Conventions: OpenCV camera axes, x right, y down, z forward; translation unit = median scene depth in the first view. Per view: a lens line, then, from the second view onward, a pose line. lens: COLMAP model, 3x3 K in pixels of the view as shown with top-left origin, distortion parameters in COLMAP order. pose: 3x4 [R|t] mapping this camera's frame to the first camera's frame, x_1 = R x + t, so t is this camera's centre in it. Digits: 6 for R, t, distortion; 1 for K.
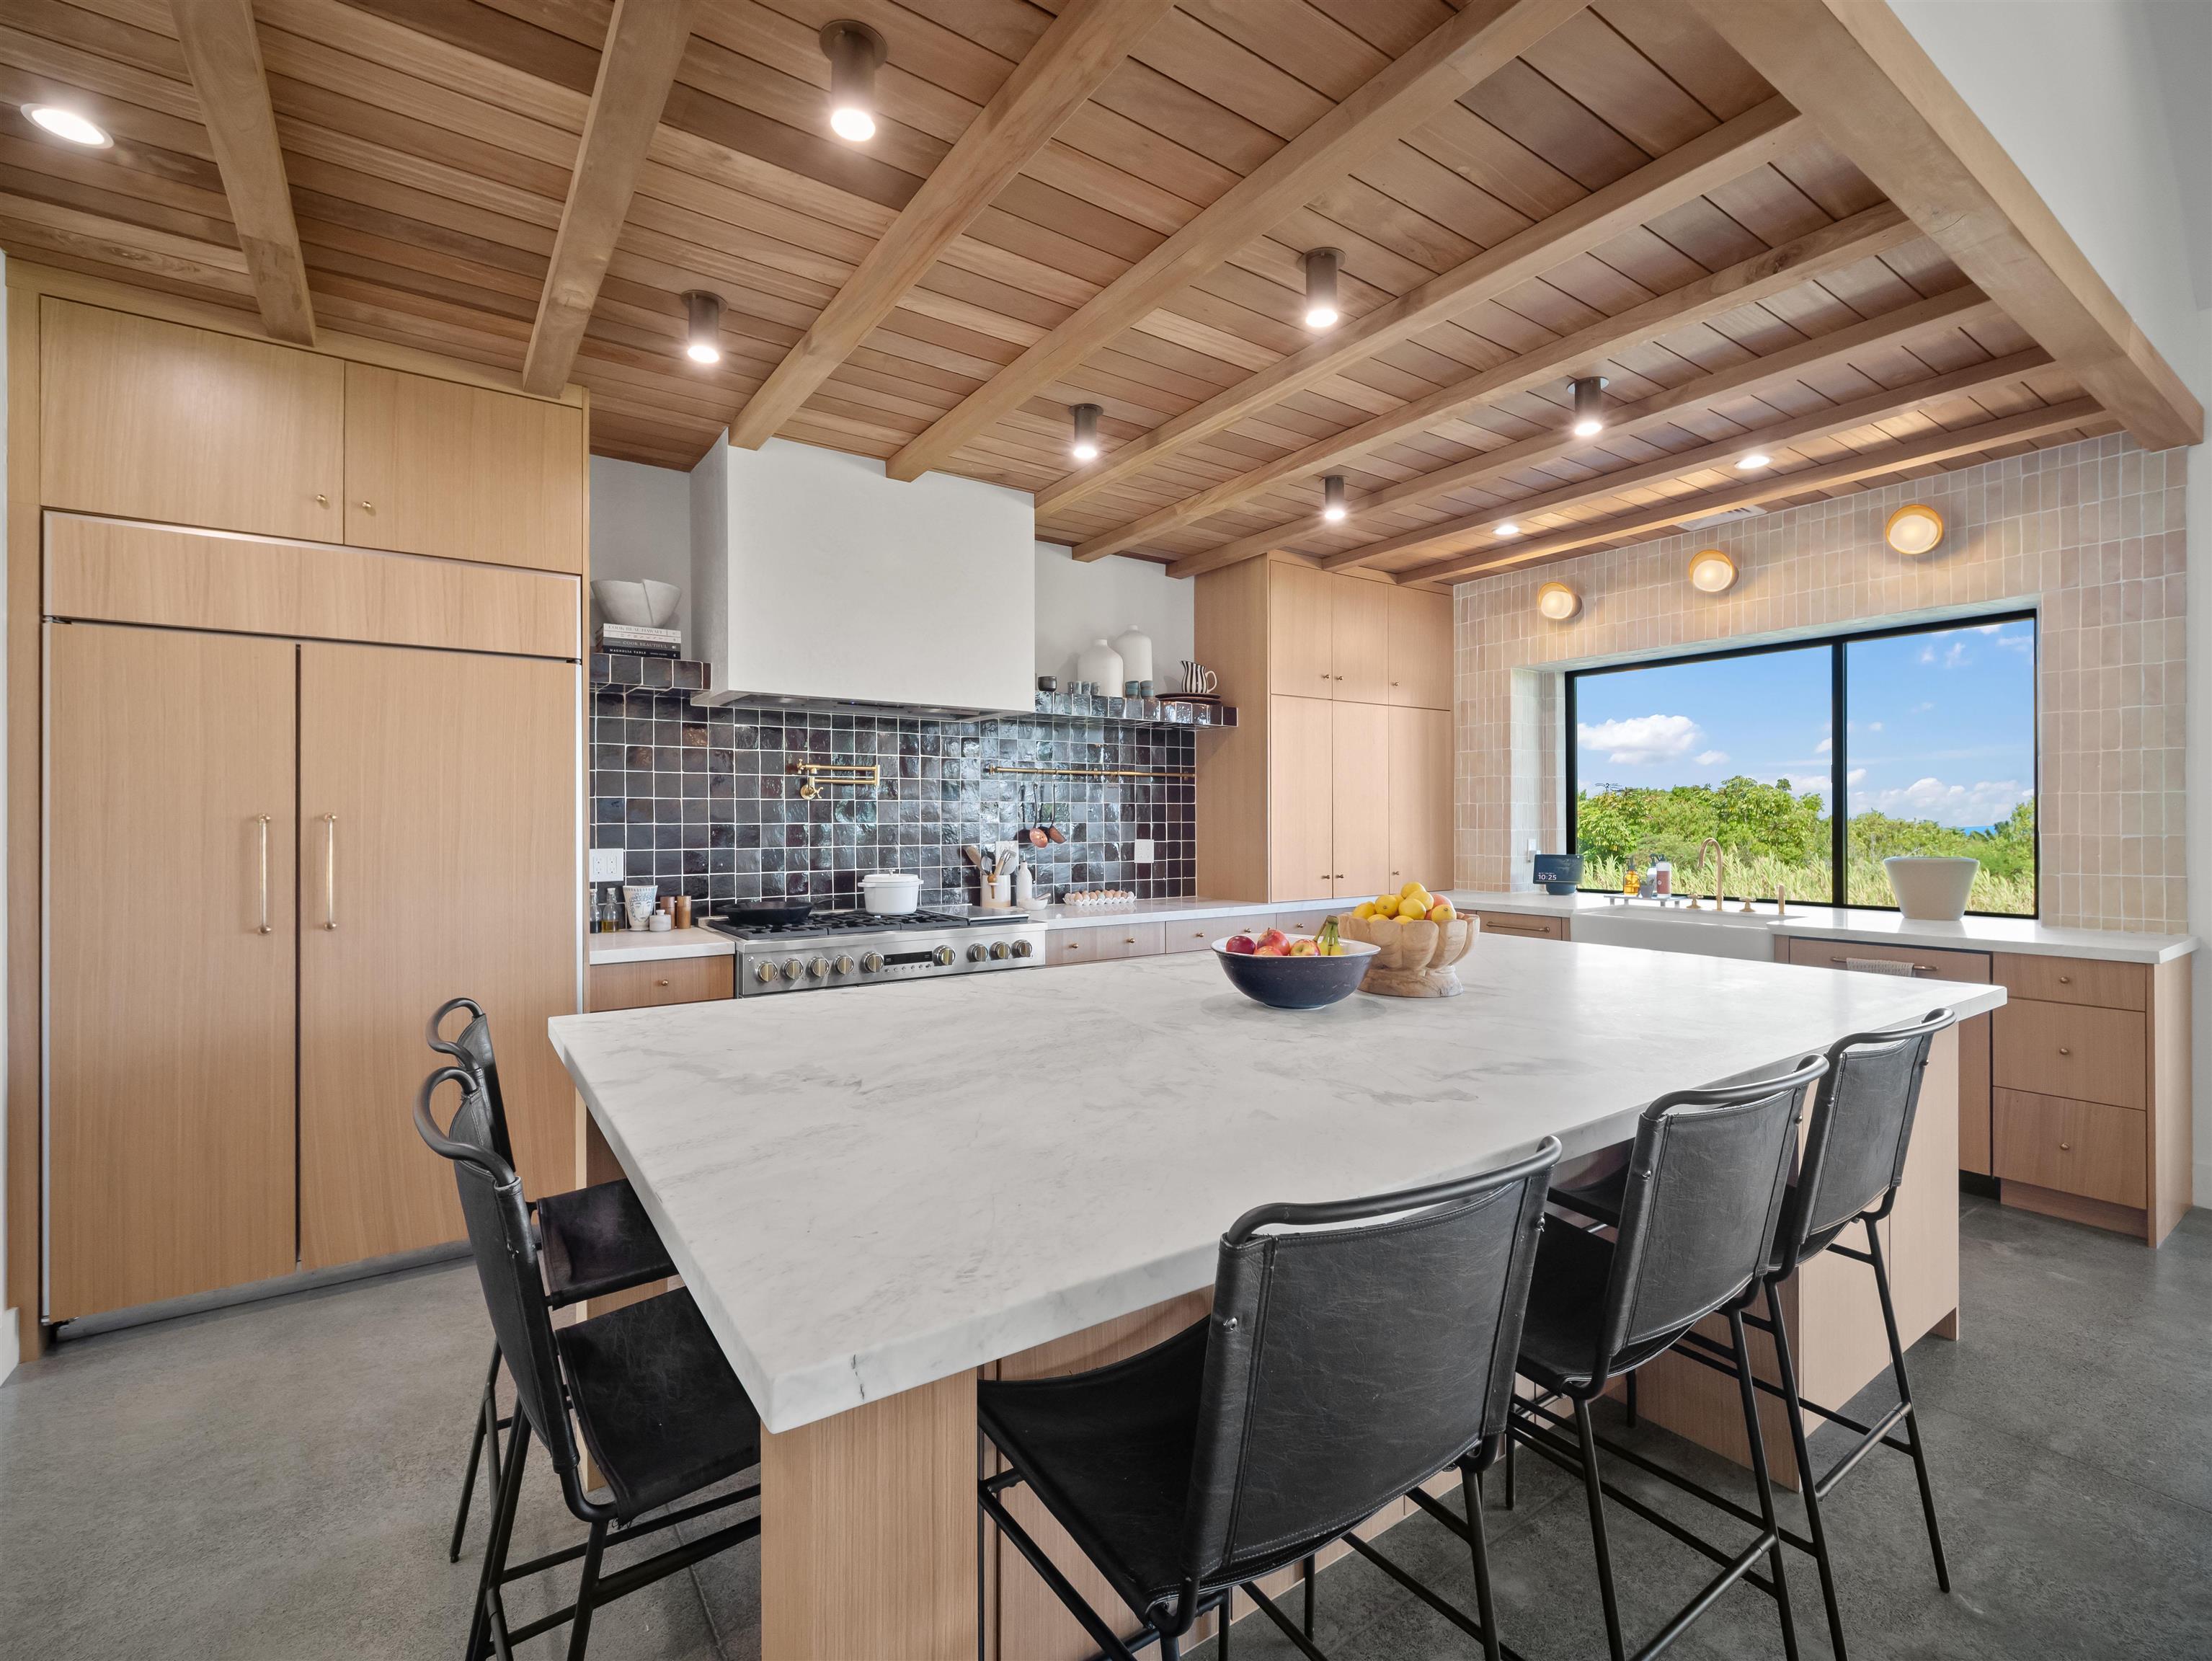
lens RADIAL K [[989.2, 0, 1102.3], [0, 989.2, 828.6], [0, 0, 1]] dist [0.000764, -0.000130]
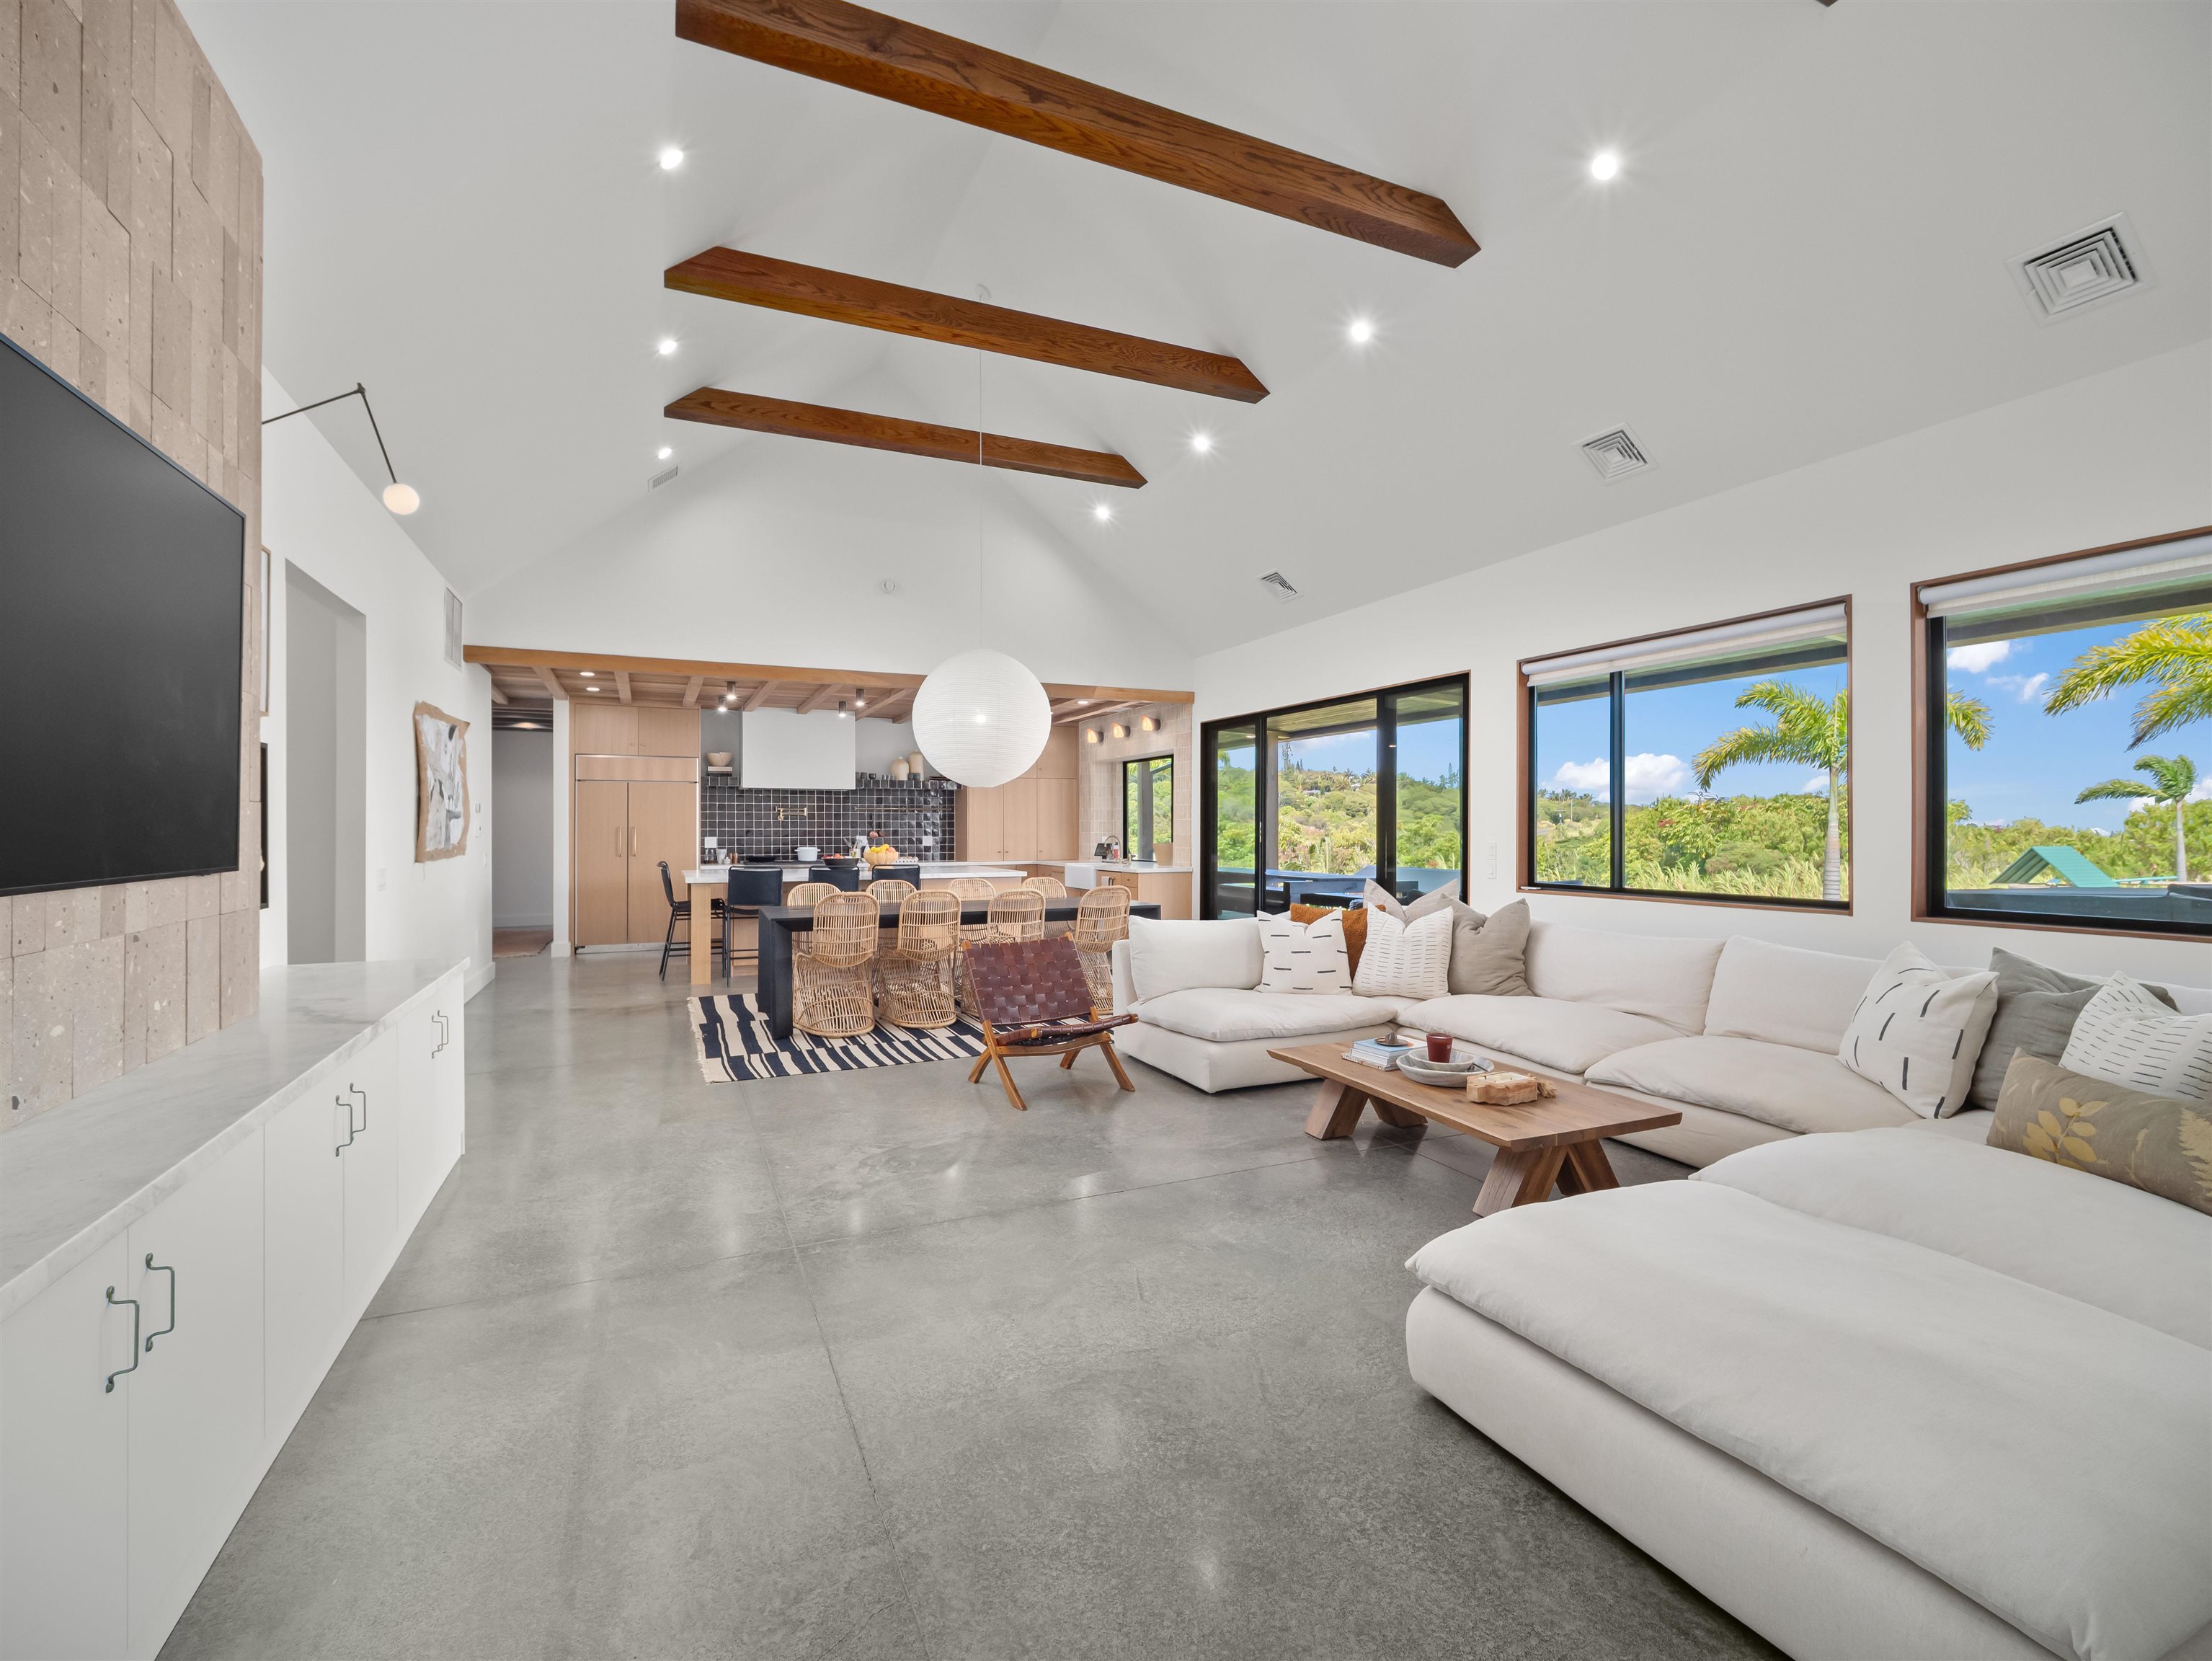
lens RADIAL K [[989.2, 0, 1102.3], [0, 989.2, 828.6], [0, 0, 1]] dist [0.000764, -0.000130]
pose [[0.983891, 0.002354, -0.178752, 1.121420], [-0.003611, 0.999971, -0.006704, 0.009123], [0.178731, 0.007242, 0.983871, -1.627532]]
